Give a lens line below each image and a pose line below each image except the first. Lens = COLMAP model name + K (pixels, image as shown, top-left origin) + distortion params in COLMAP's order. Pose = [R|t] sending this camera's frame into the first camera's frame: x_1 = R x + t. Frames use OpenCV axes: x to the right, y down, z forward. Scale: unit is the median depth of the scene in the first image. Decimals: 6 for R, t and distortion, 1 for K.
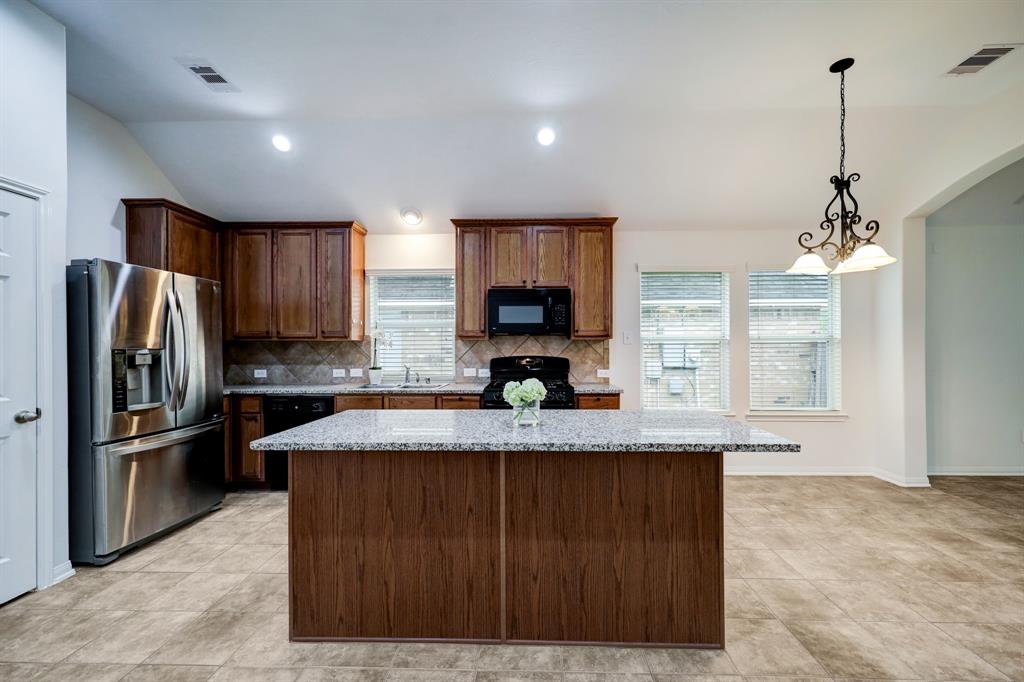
lens RADIAL K [[418.0, 0, 516.2], [0, 418.0, 350.9], [0, 0, 1]] dist [0.002244, 0.000301]
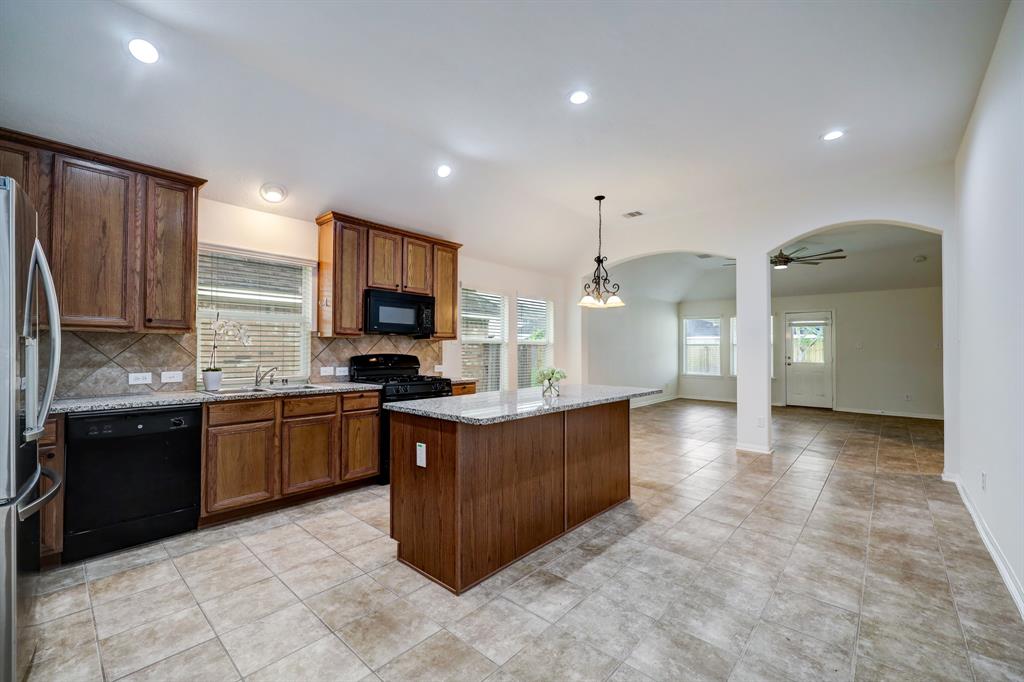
lens RADIAL K [[418.0, 0, 516.2], [0, 418.0, 350.9], [0, 0, 1]] dist [0.002244, 0.000301]
pose [[0.640939, 0.004852, 0.767577, -0.620248], [-0.000110, 0.999981, -0.006230, 0.011747], [-0.767592, 0.003909, 0.640927, 0.062320]]
